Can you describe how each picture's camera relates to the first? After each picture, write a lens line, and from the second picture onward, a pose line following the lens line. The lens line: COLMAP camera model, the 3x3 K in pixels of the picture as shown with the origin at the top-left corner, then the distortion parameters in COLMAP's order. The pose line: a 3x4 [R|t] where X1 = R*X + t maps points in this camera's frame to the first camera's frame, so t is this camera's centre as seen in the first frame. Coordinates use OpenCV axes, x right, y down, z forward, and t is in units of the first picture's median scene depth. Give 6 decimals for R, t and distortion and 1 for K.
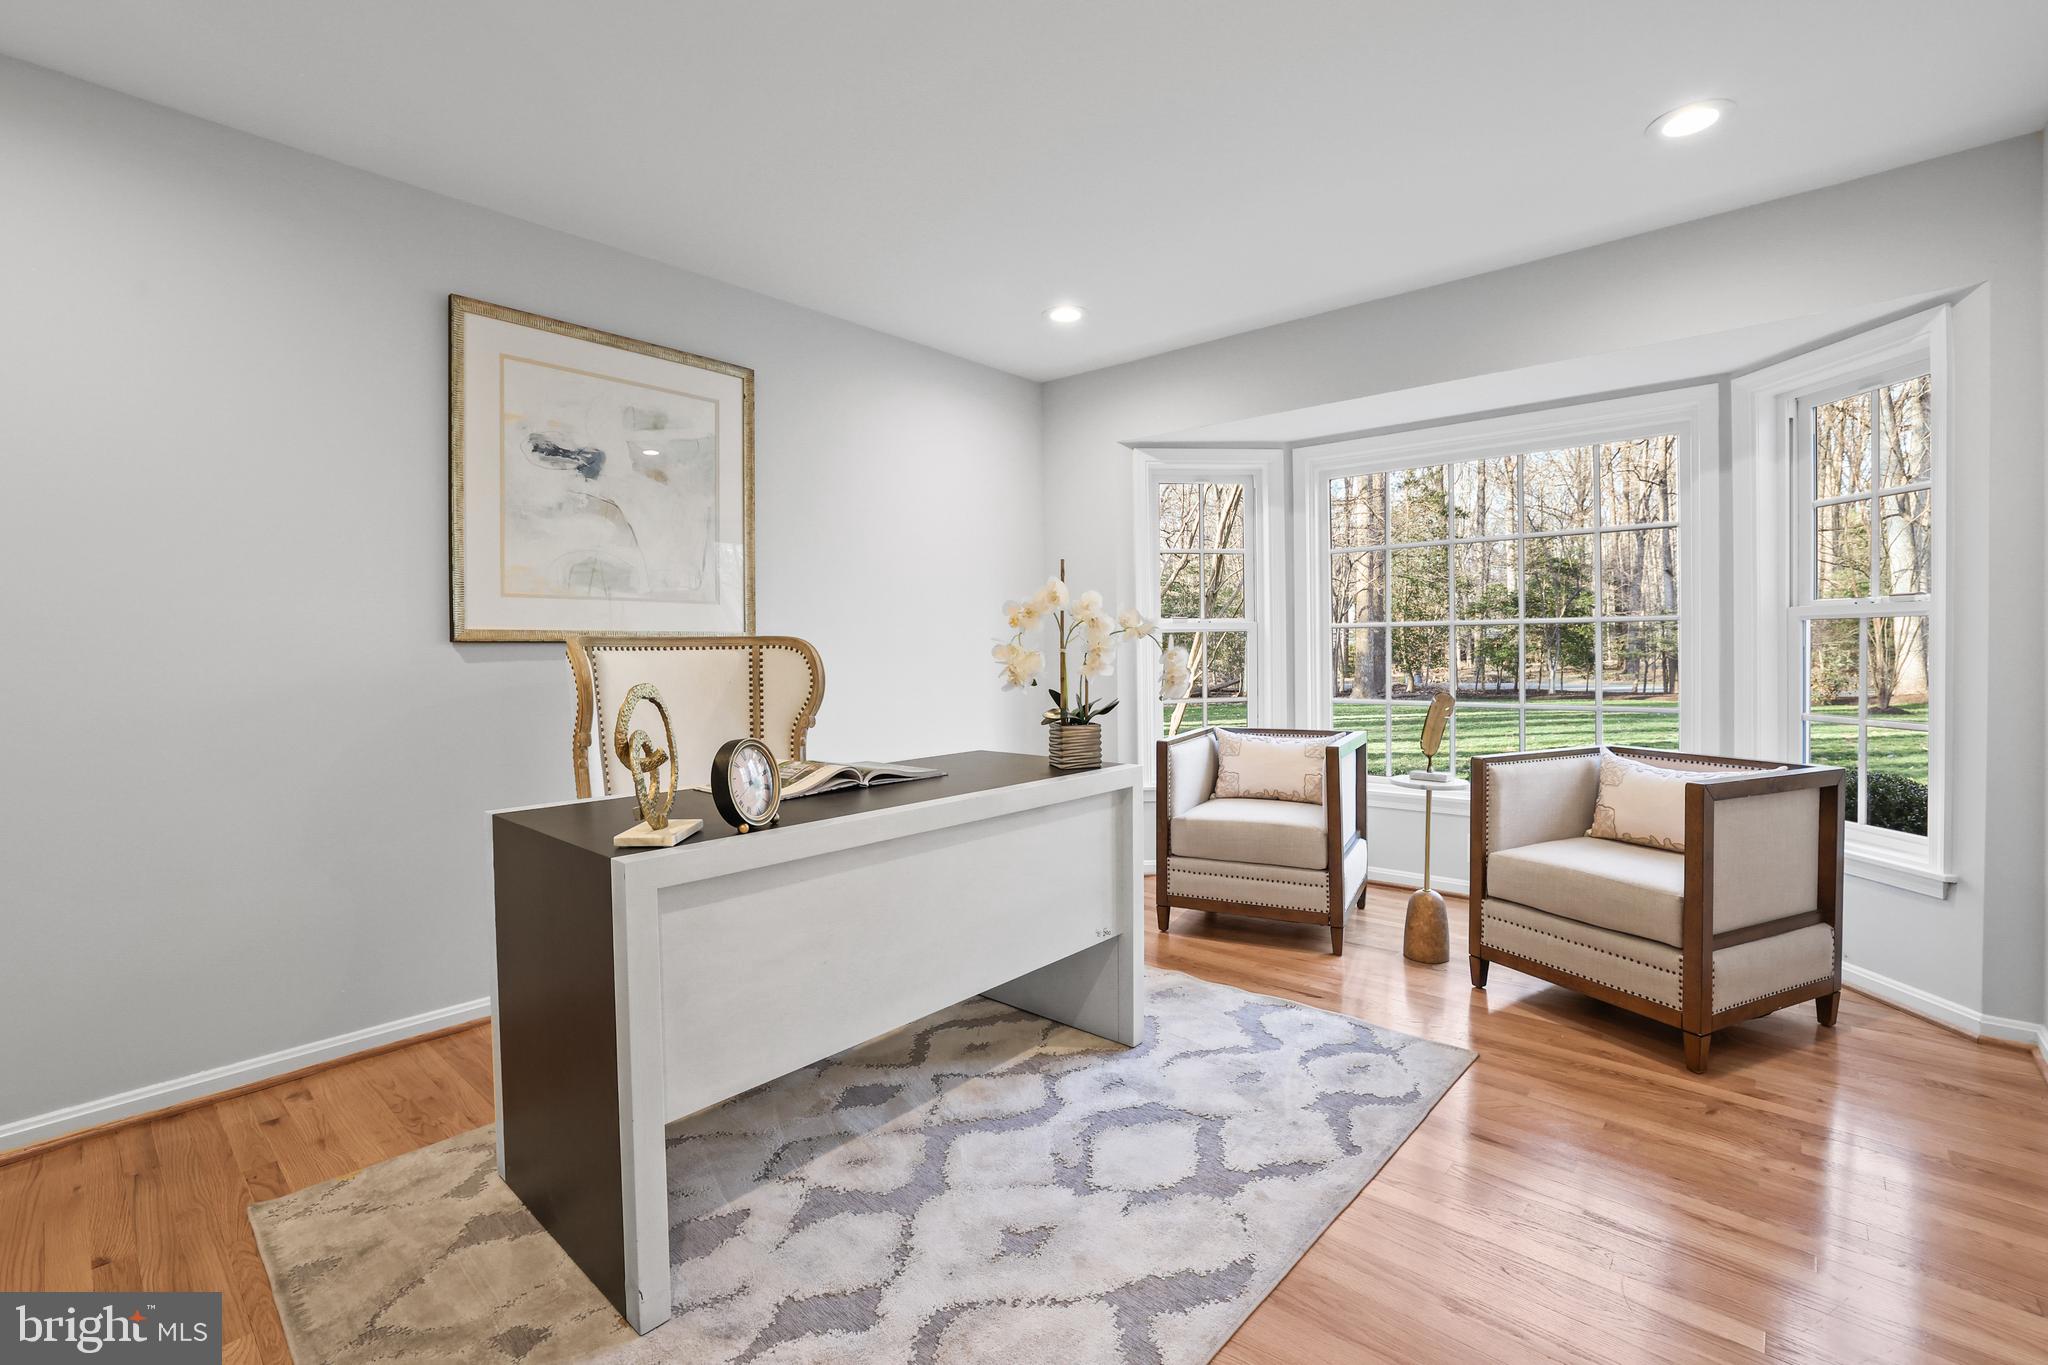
lens RADIAL K [[898.3, 0, 1018.9], [0, 898.3, 647.2], [0, 0, 1]] dist [-0.043713, 0.014915]
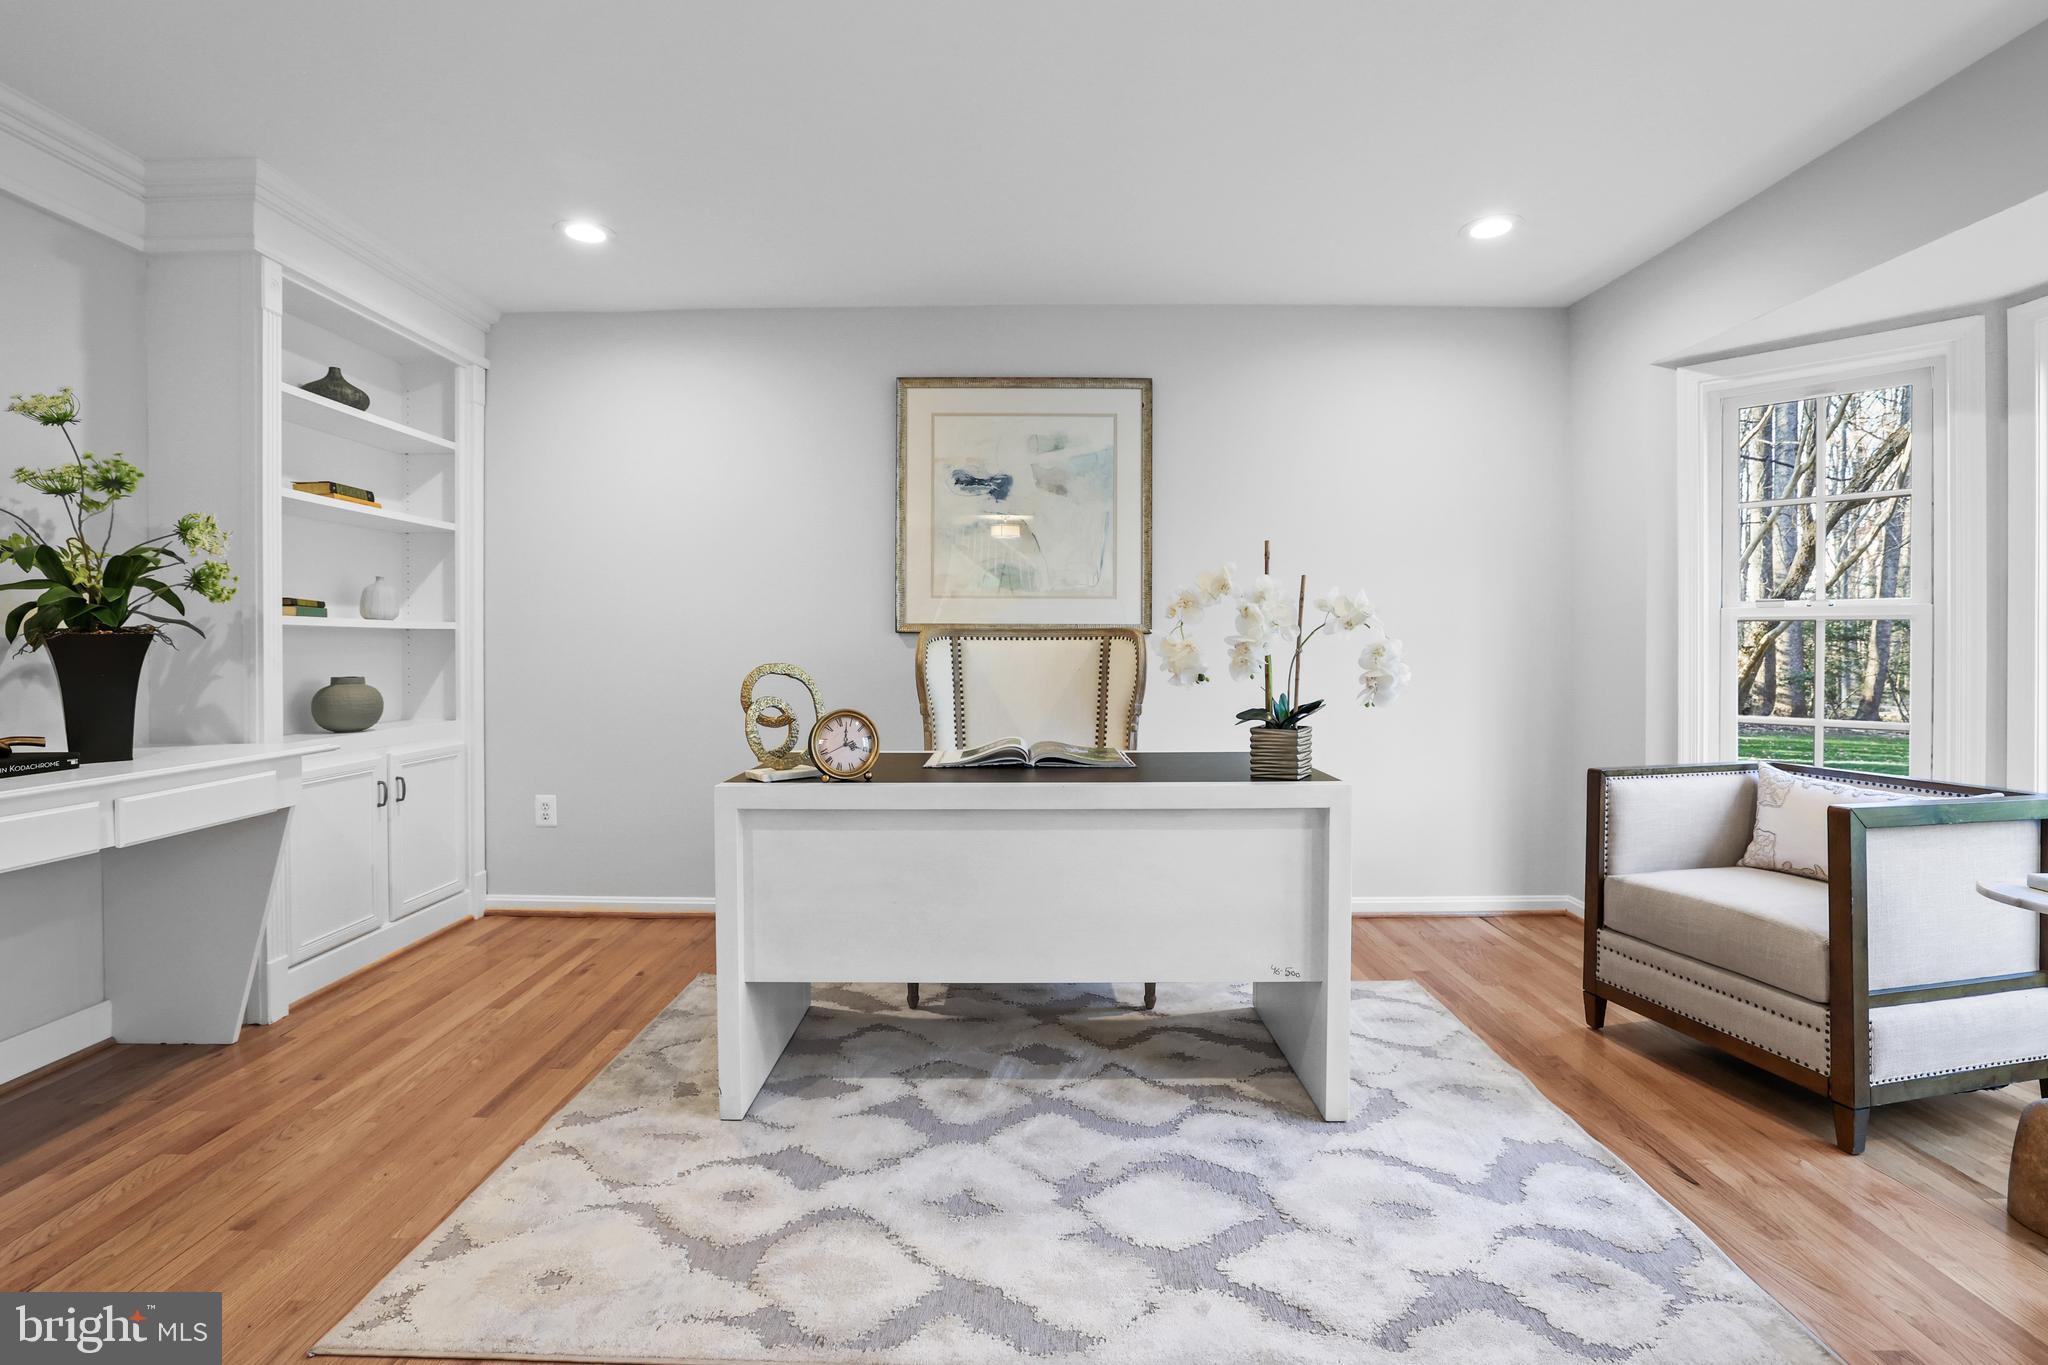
lens RADIAL K [[898.3, 0, 1008.7], [0, 898.3, 634.9], [0, 0, 1]] dist [-0.043713, 0.014915]
pose [[0.660827, 0.003732, -0.750529, 0.524716], [-0.007770, 0.999968, -0.001870, -0.000593], [0.750498, 0.007067, 0.660835, 0.218845]]
